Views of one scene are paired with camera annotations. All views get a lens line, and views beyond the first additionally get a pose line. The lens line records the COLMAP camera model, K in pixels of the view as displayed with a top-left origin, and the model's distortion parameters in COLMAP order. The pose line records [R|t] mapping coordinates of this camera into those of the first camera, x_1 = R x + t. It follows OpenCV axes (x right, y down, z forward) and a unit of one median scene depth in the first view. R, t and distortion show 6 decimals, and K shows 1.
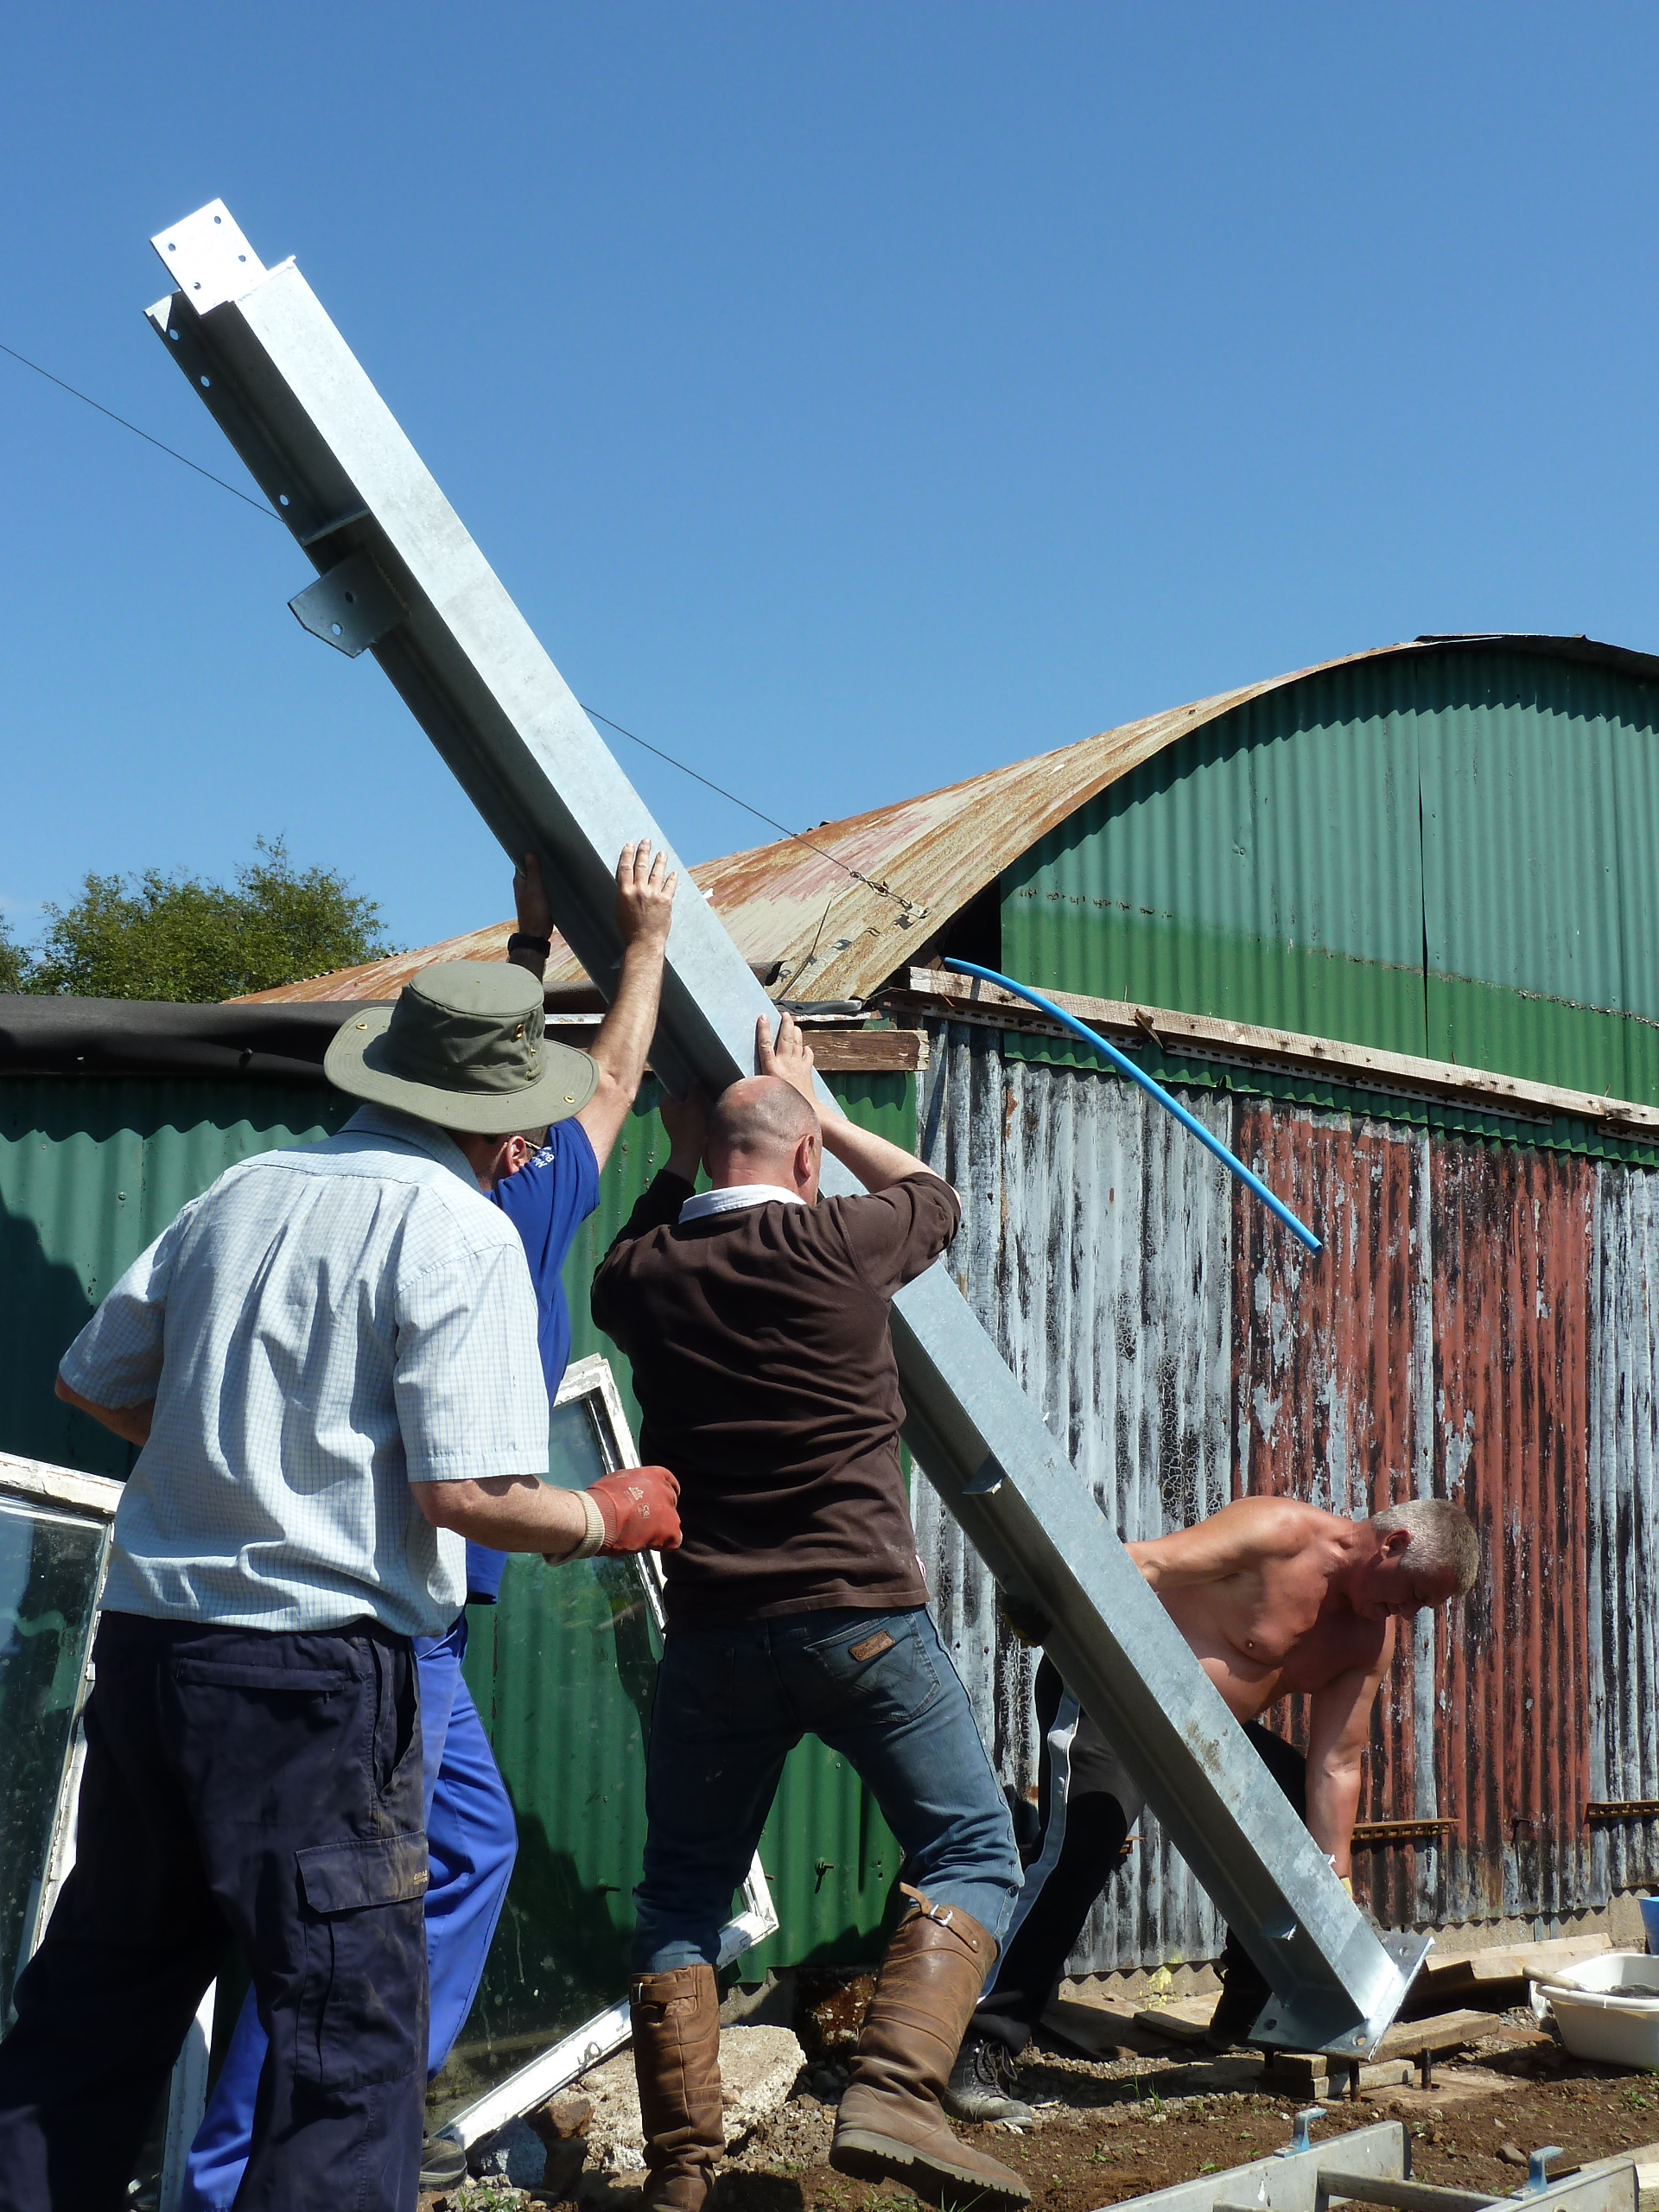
lens RADIAL K [[2721.8, 0, 826.6], [0, 2721.8, 1087.2], [0, 0, 1]] dist [-0.021592, 0.000000]
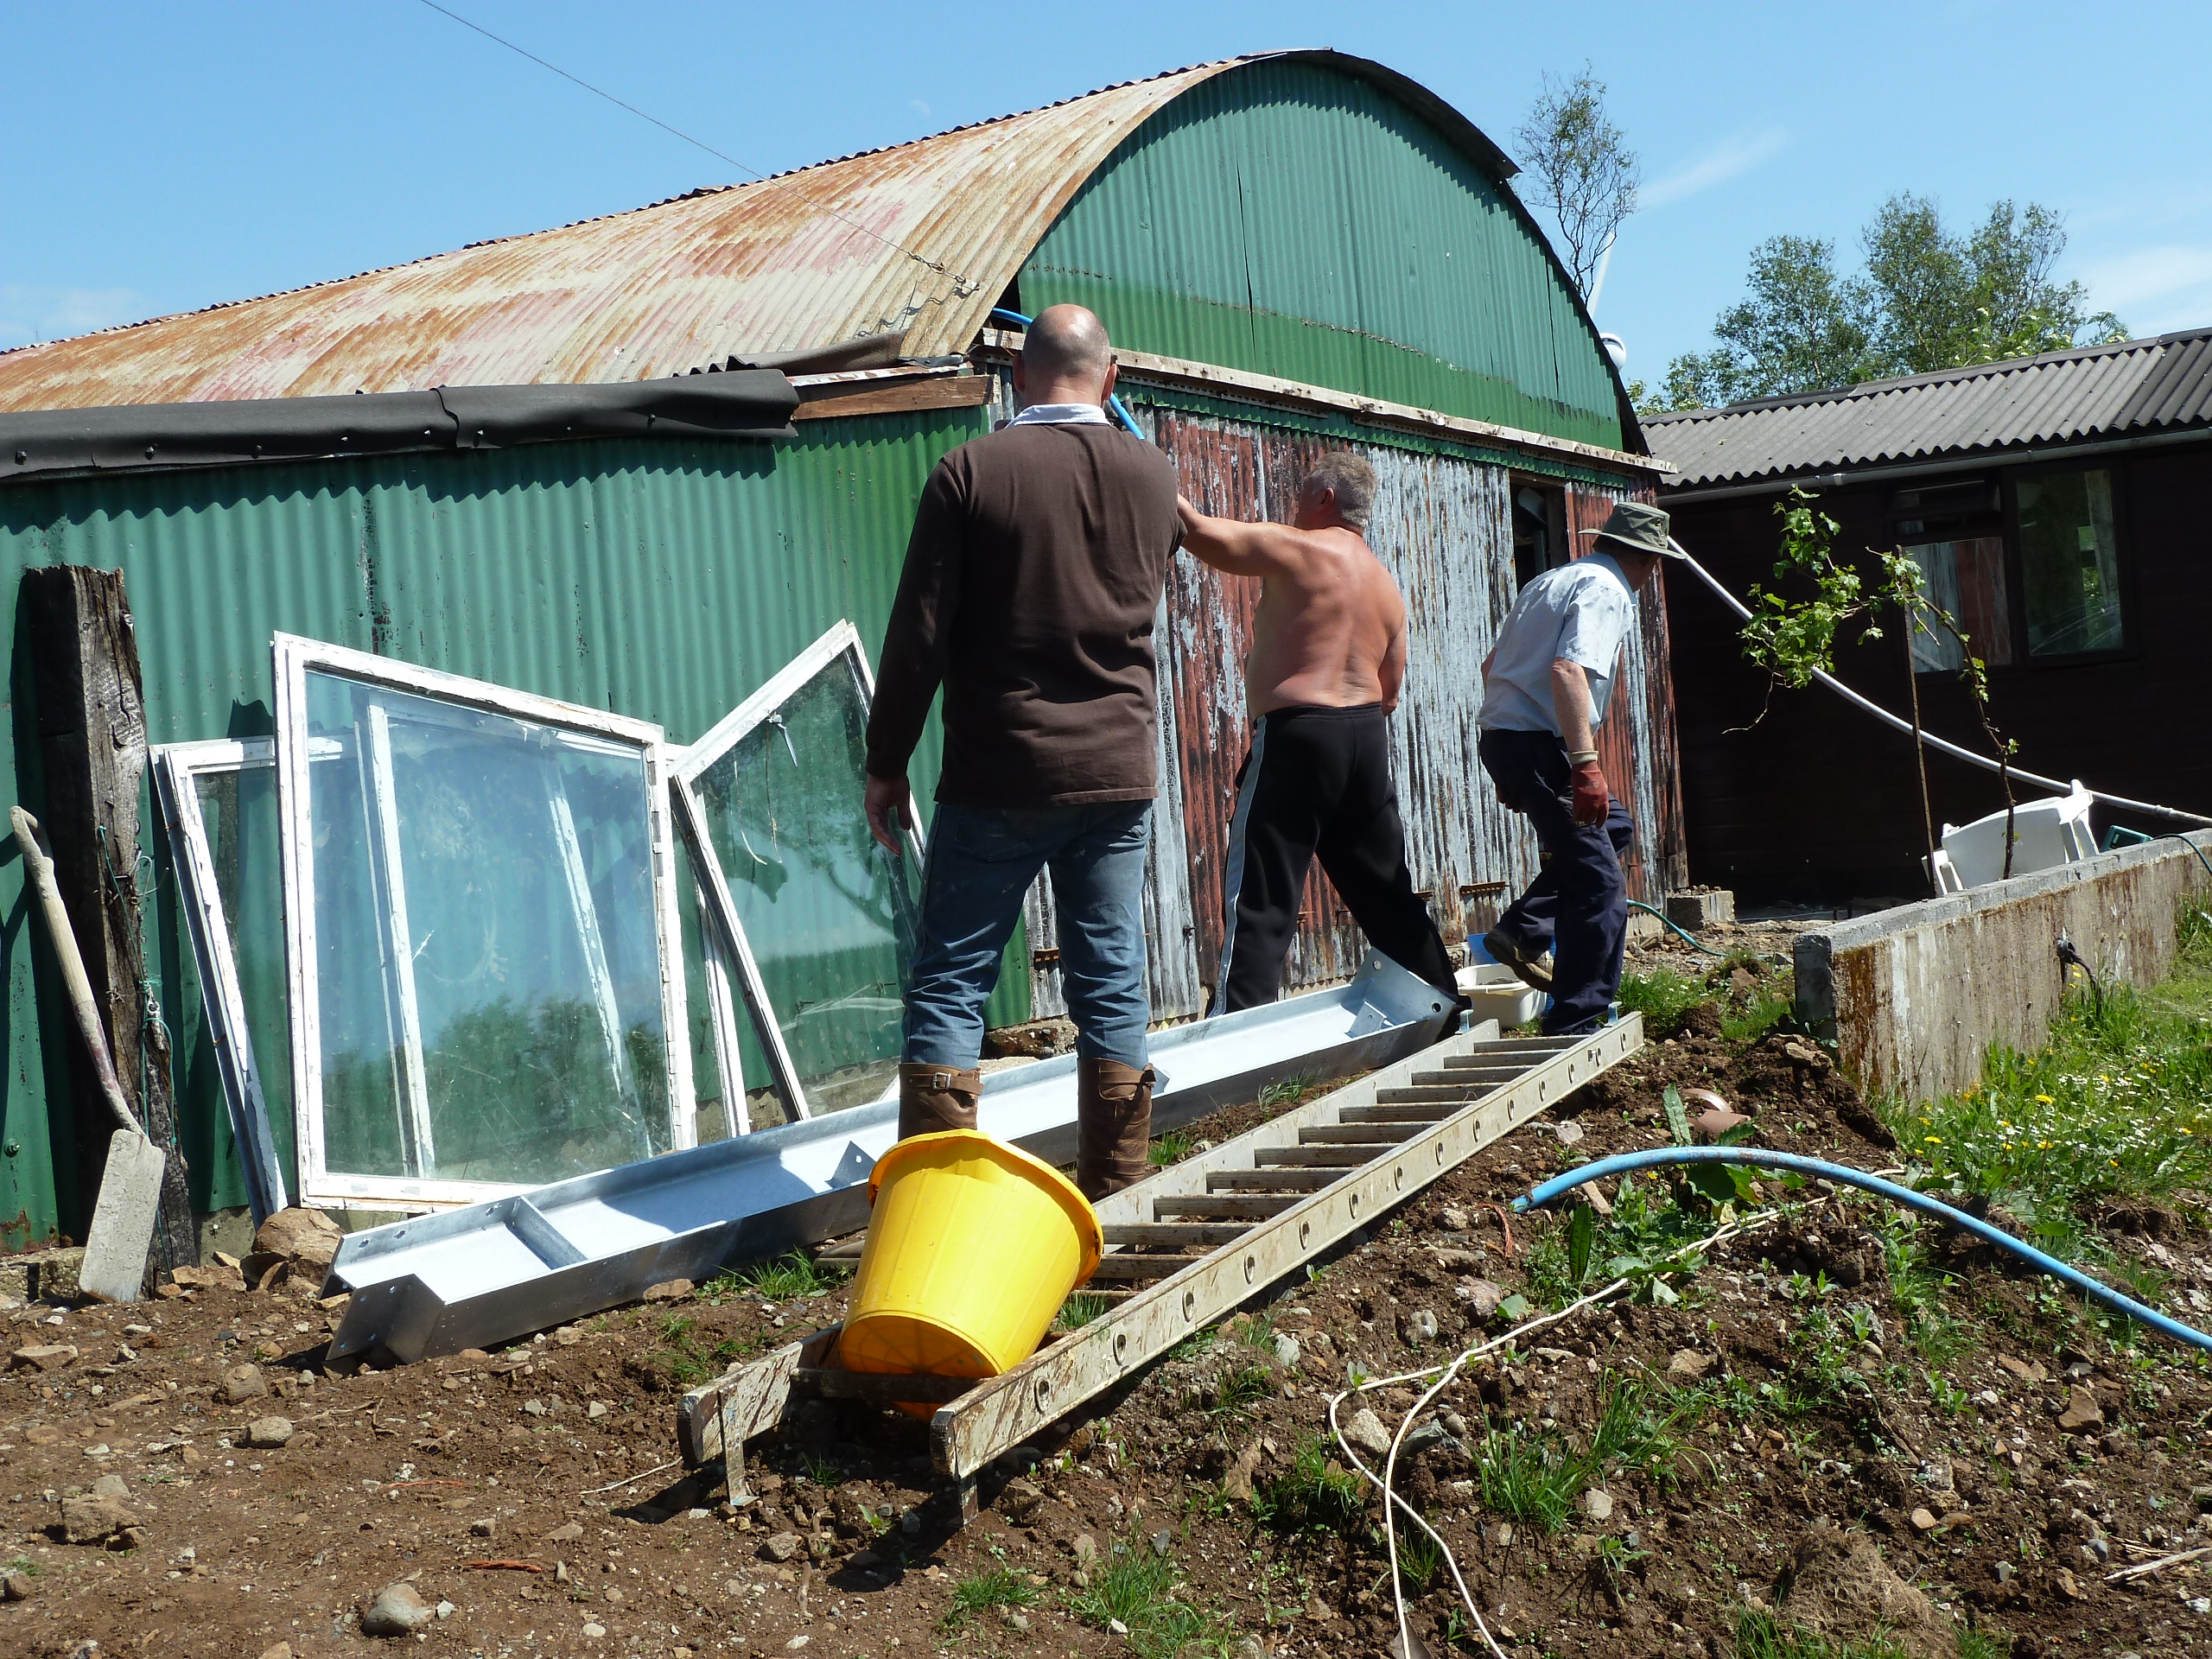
lens RADIAL K [[2721.8, 0, 1117.8], [0, 2721.8, 809.5], [0, 0, 1]] dist [-0.021592, 0.000000]
pose [[0.939200, -0.093364, 0.330435, -0.332466], [0.039405, 0.985273, 0.166387, -0.026446], [-0.341103, -0.143250, 0.929047, -0.291798]]
